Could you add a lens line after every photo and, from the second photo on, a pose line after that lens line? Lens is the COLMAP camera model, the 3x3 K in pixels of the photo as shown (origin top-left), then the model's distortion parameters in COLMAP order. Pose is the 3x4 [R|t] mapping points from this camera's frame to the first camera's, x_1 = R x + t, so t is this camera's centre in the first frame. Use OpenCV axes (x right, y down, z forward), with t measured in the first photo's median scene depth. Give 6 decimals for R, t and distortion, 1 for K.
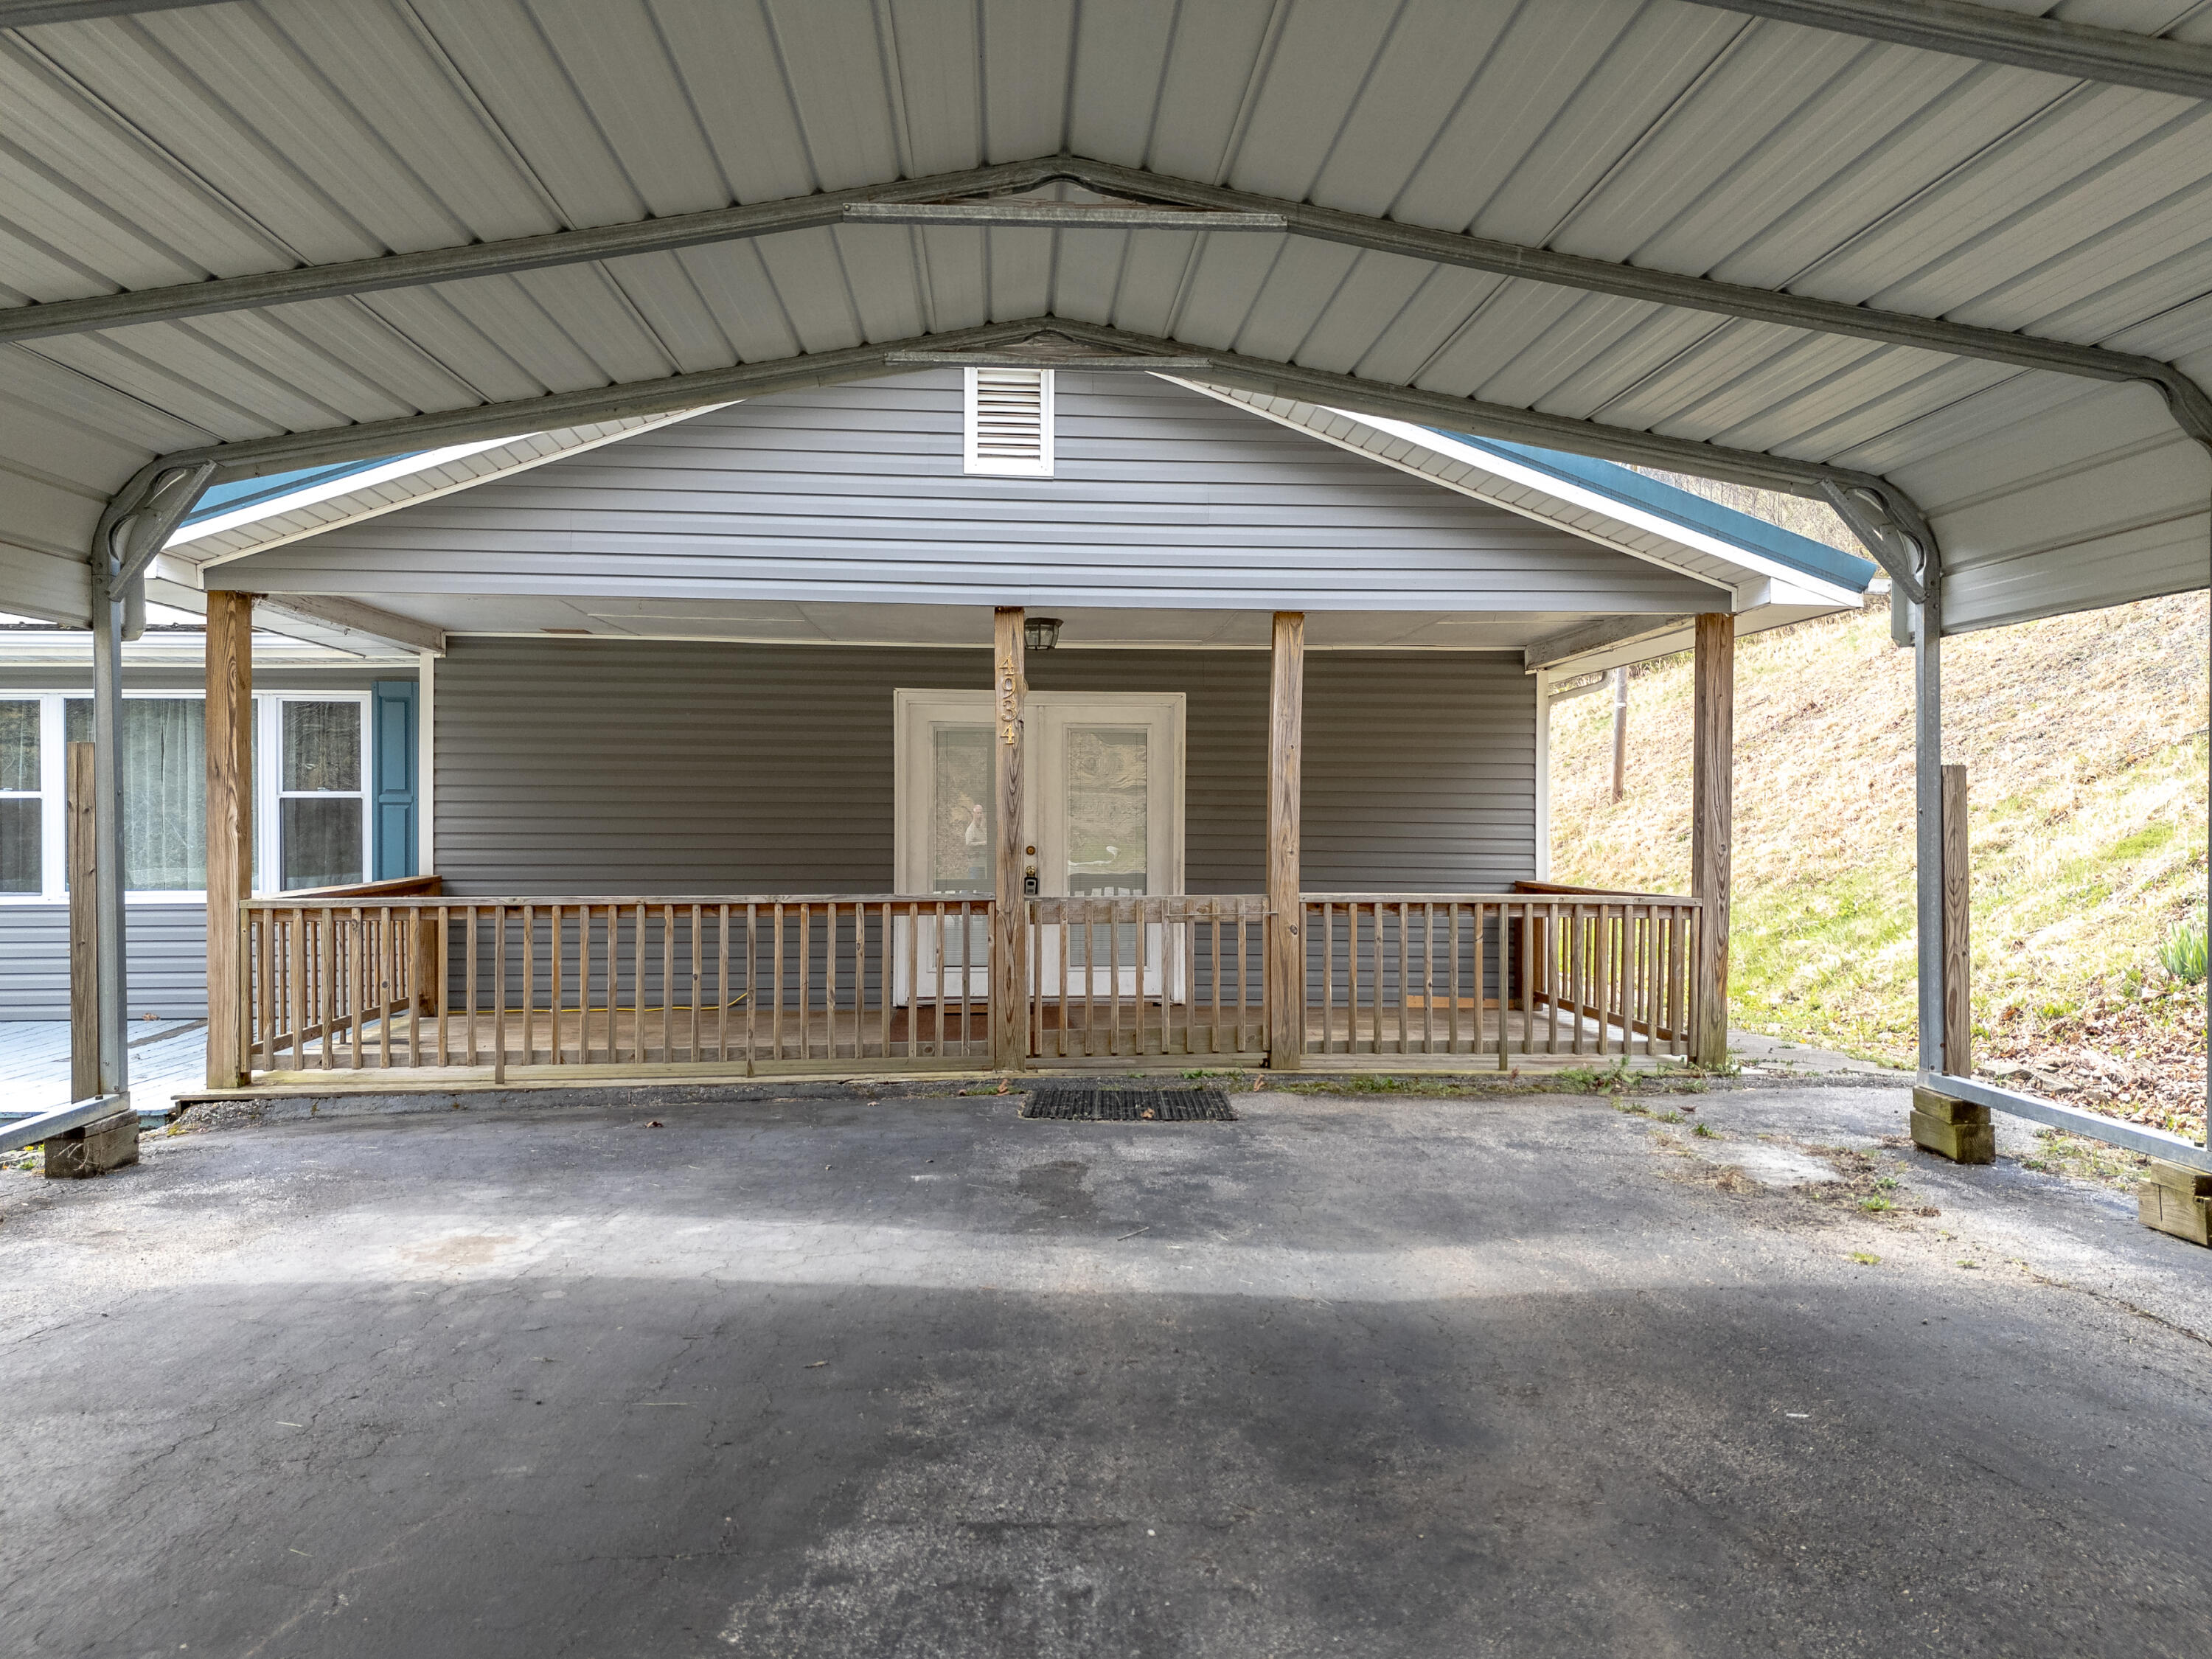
lens RADIAL K [[1617.3, 0, 1106.0], [0, 1617.3, 829.5], [0, 0, 1]] dist [0.085863, -0.097767]
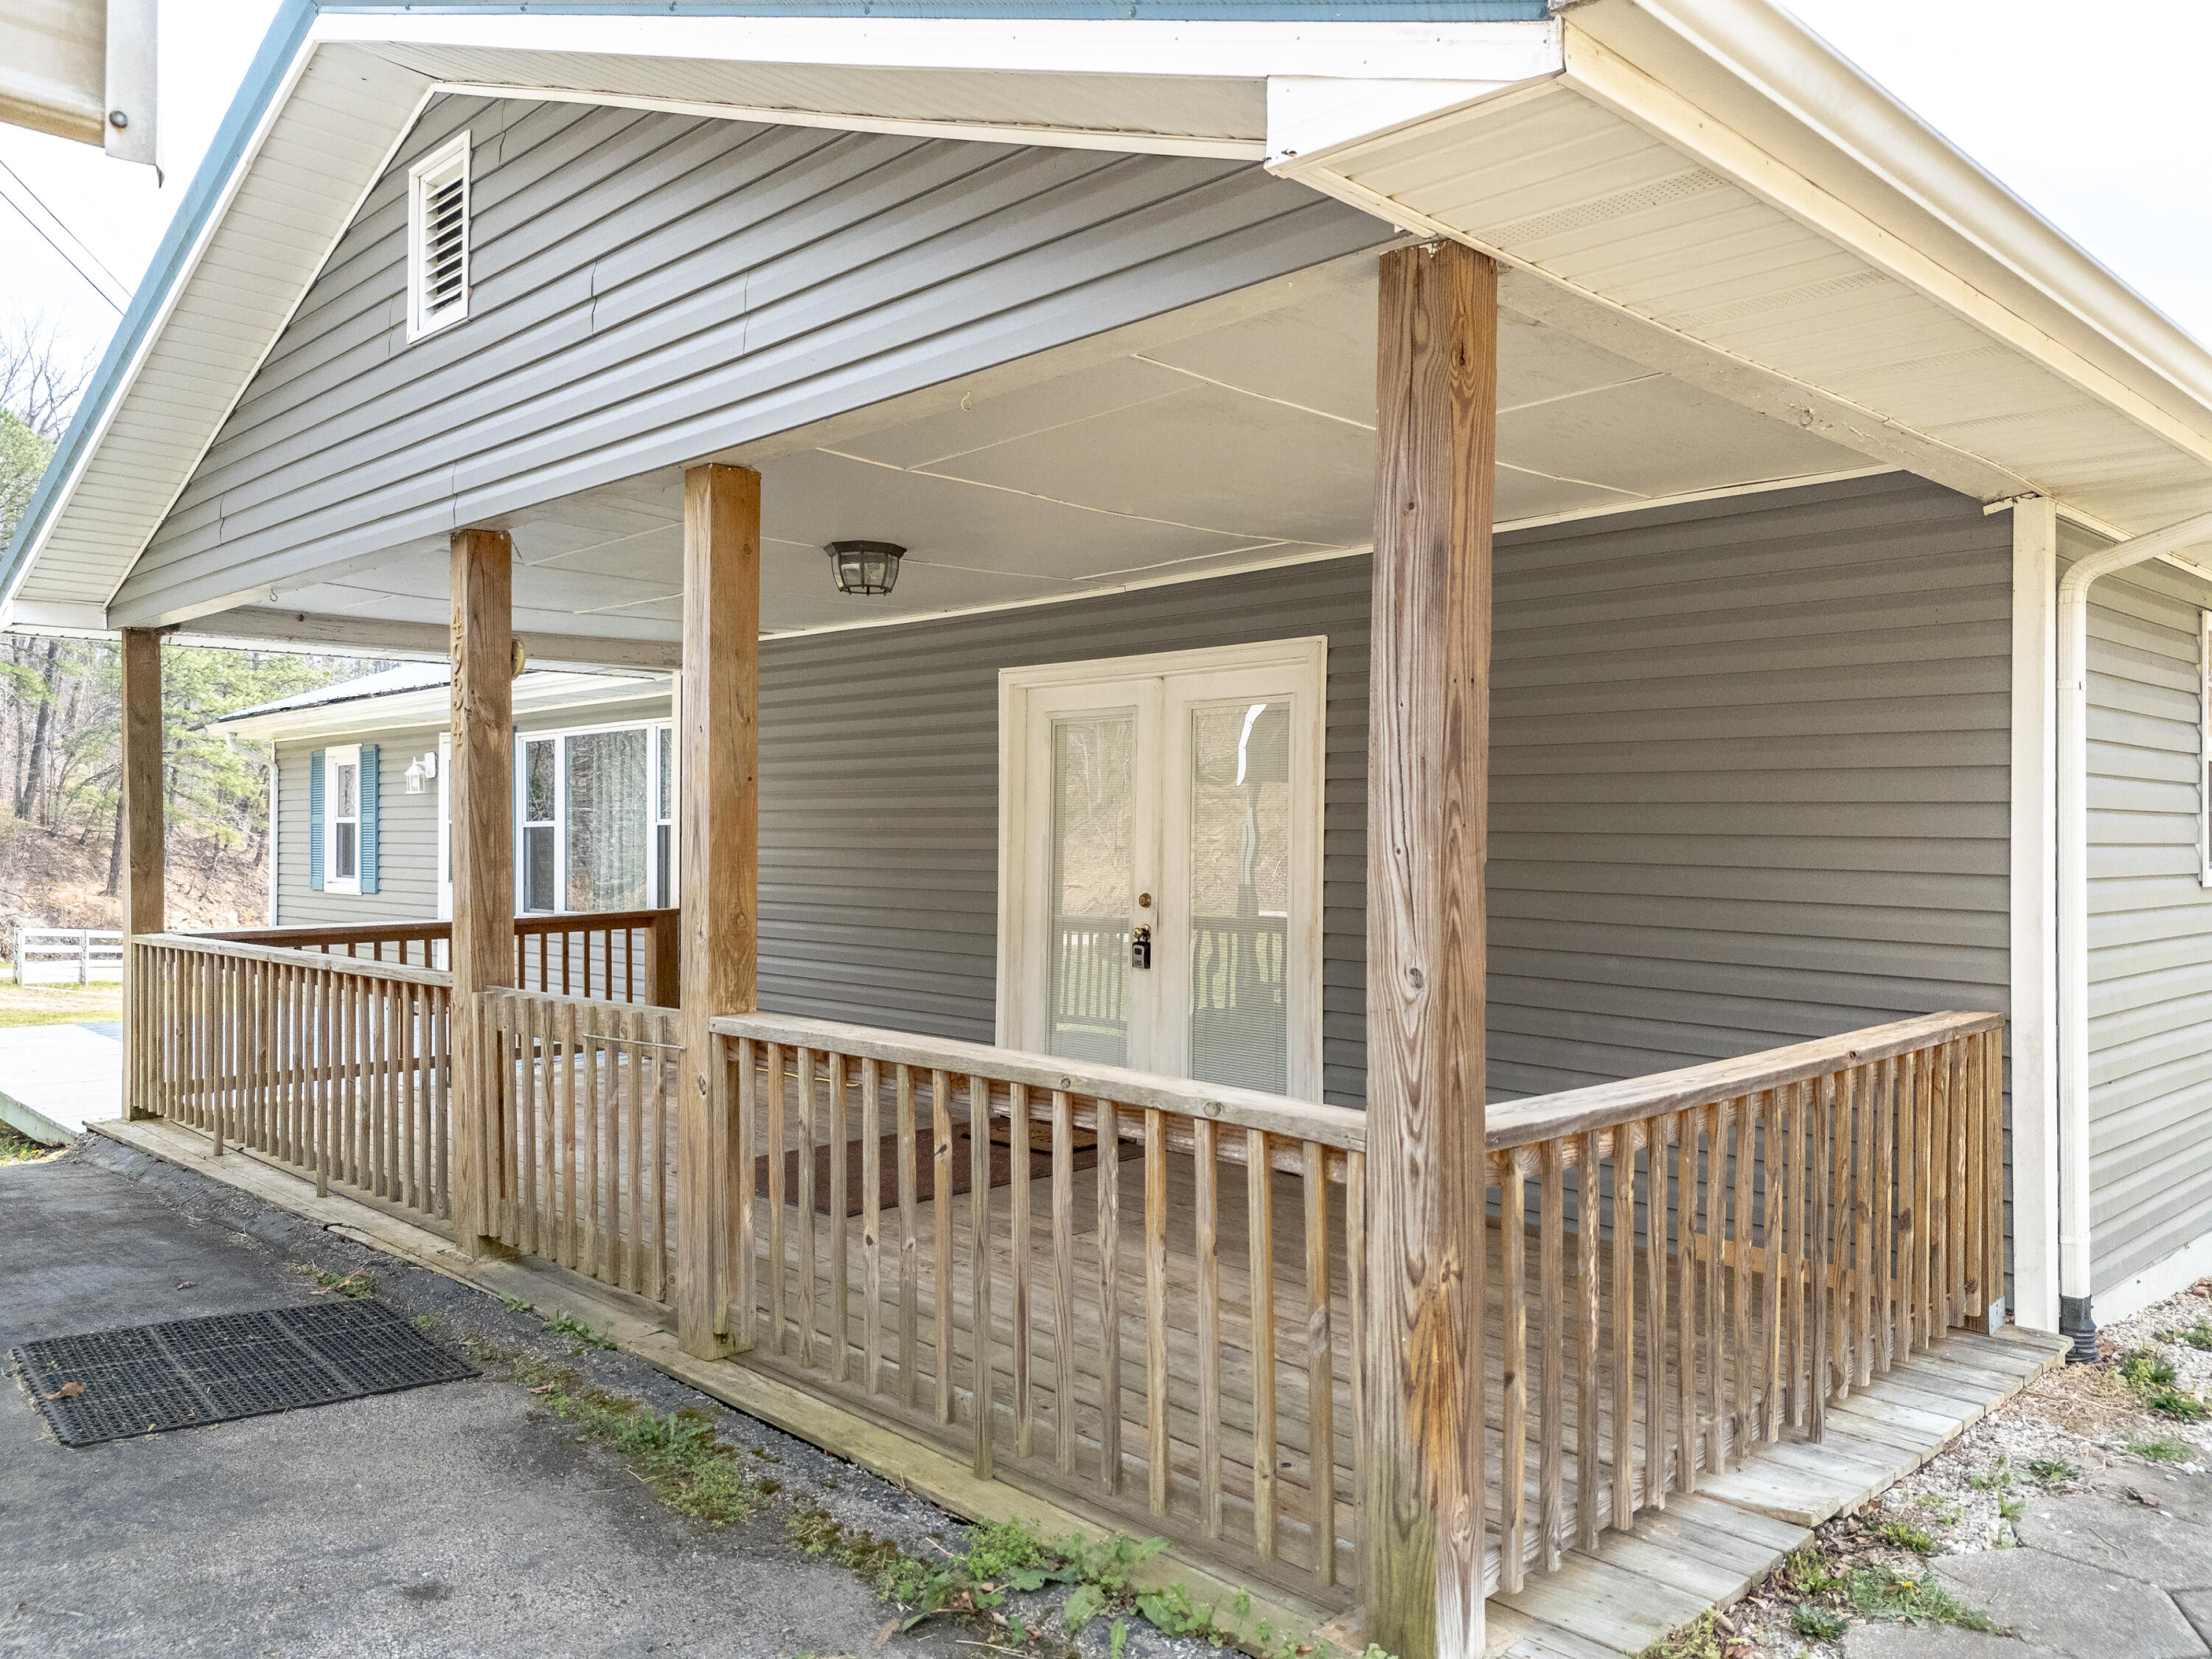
lens RADIAL K [[1617.3, 0, 1106.0], [0, 1617.3, 829.5], [0, 0, 1]] dist [0.085863, -0.097767]
pose [[0.642359, -0.002550, -0.766400, 0.469882], [-0.003542, 0.999974, -0.006296, -0.012489], [0.766396, 0.006759, 0.642333, 0.606169]]
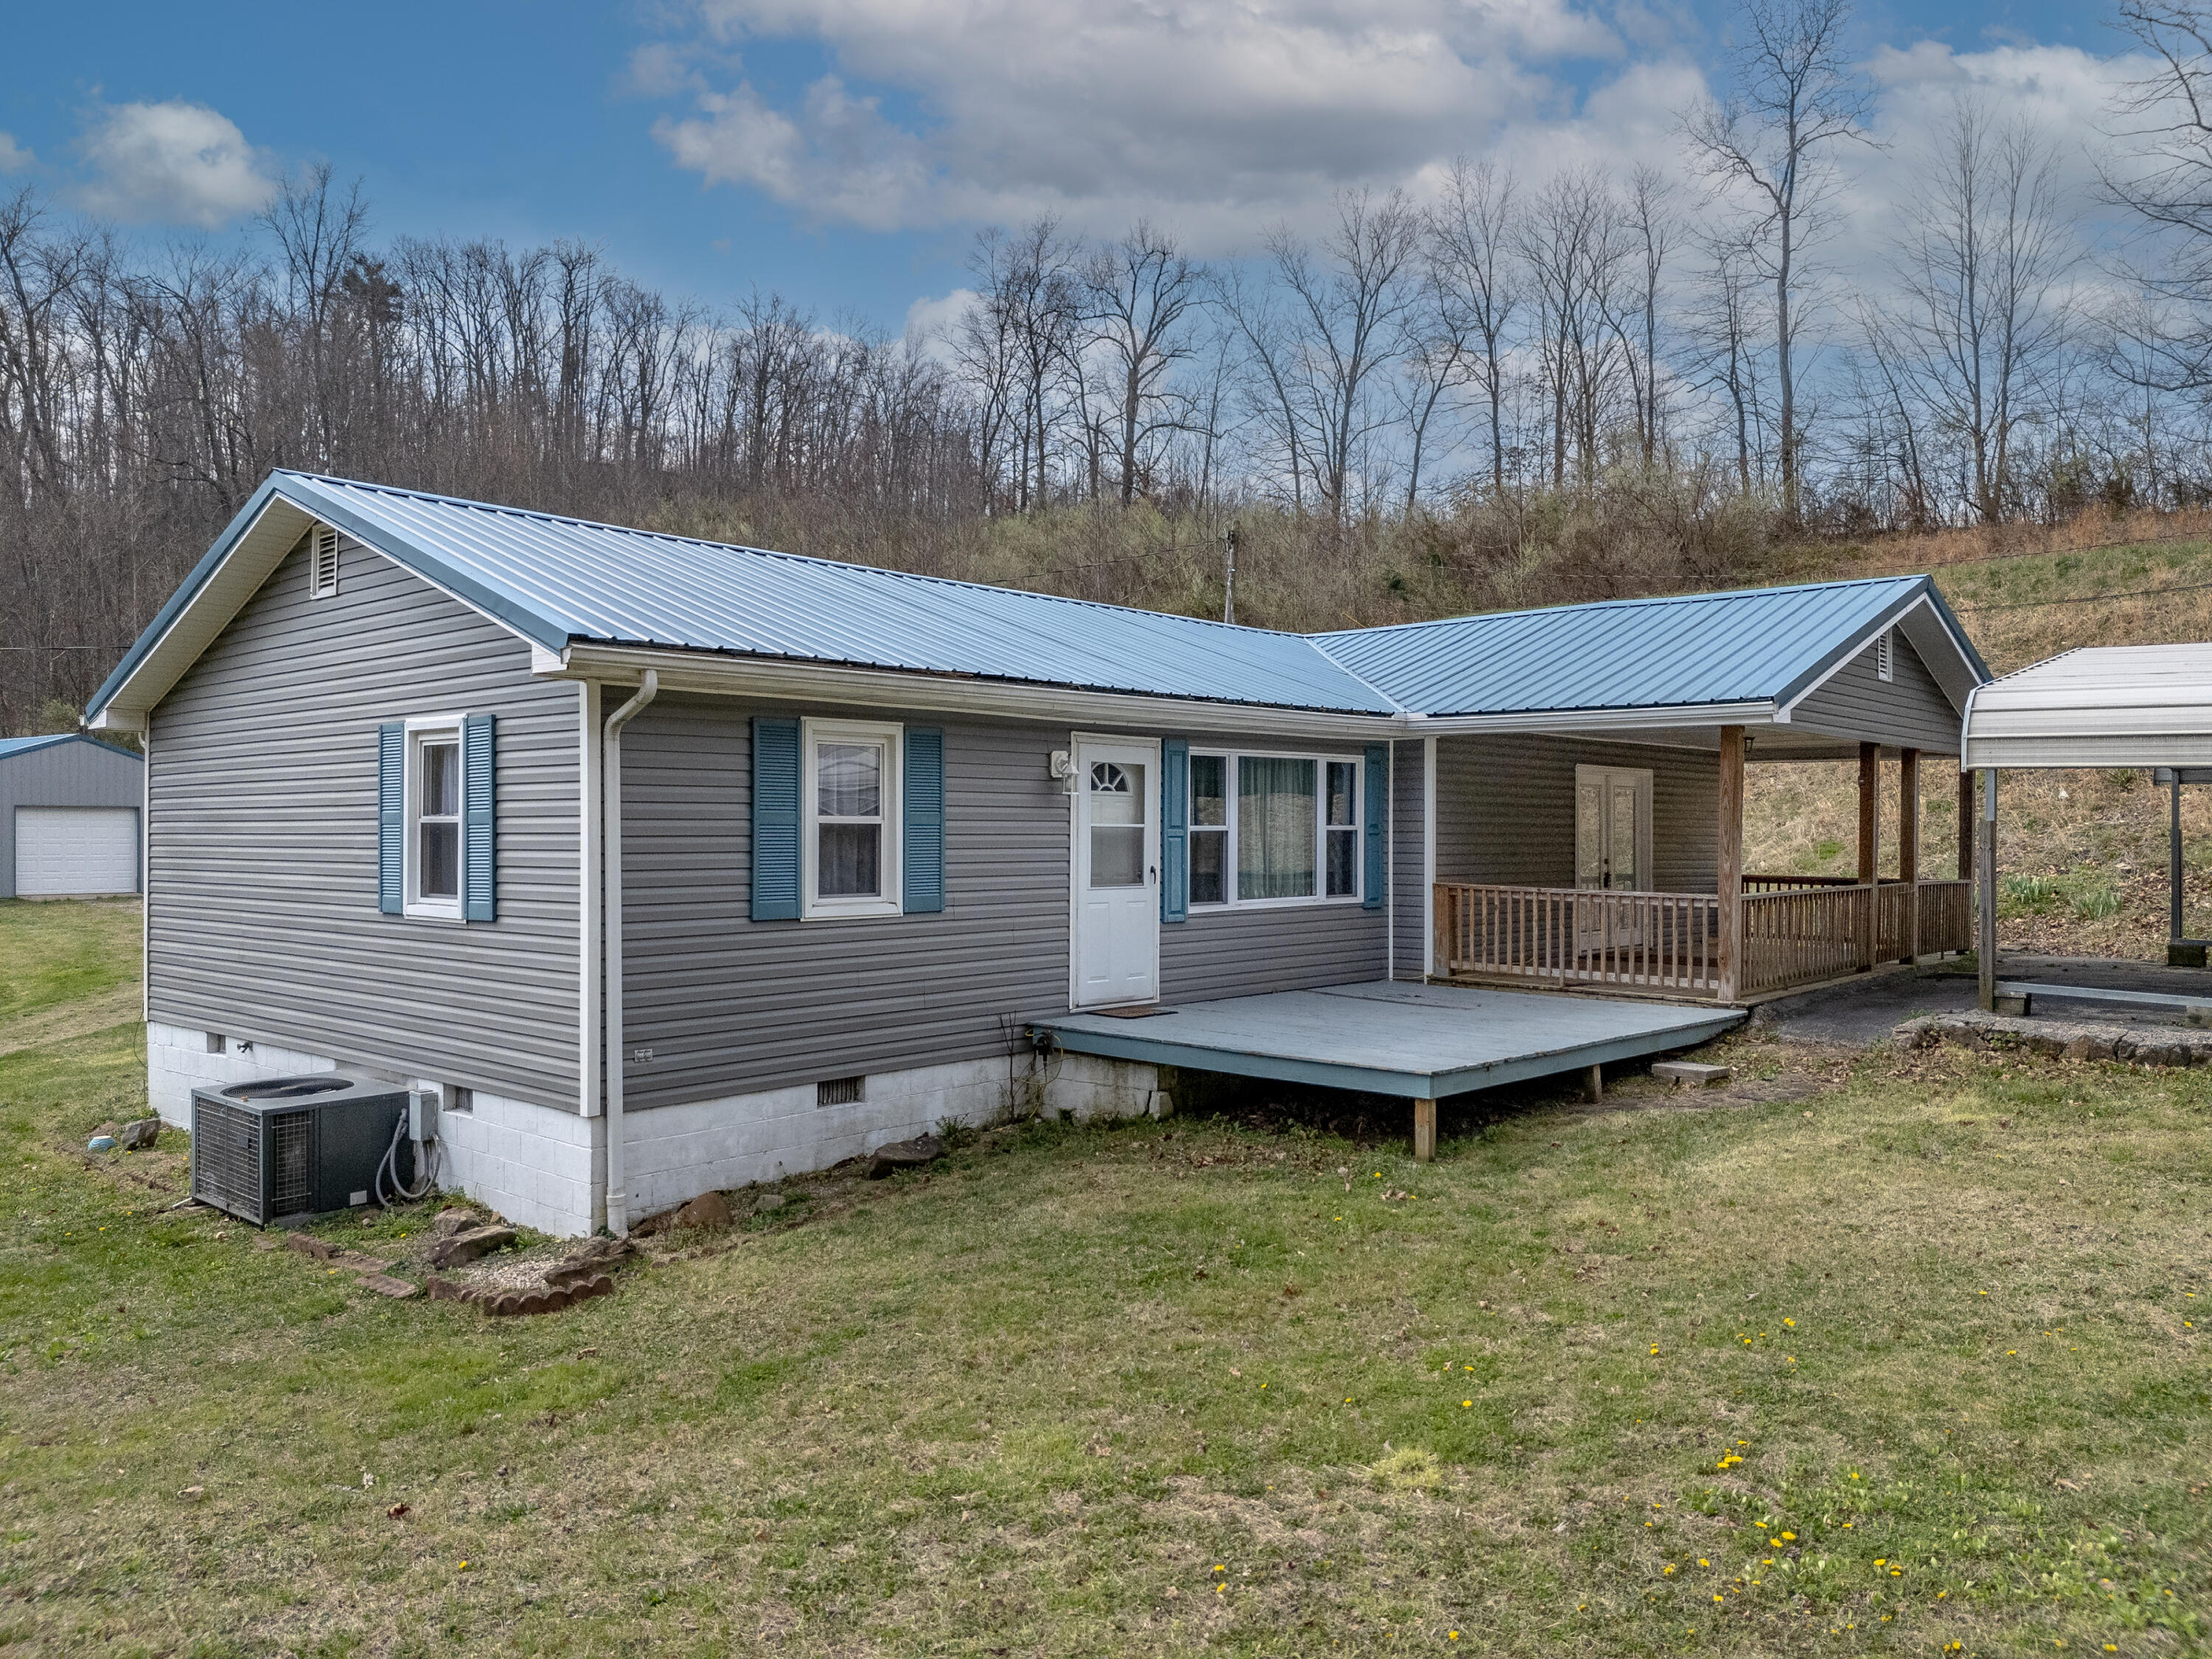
lens RADIAL K [[1617.3, 0, 1106.0], [0, 1617.3, 829.5], [0, 0, 1]] dist [0.085863, -0.097767]
pose [[0.732213, 0.001092, 0.681074, -1.716186], [-0.002768, 0.999995, 0.001373, -0.023095], [-0.681070, -0.002890, 0.732213, 0.116158]]
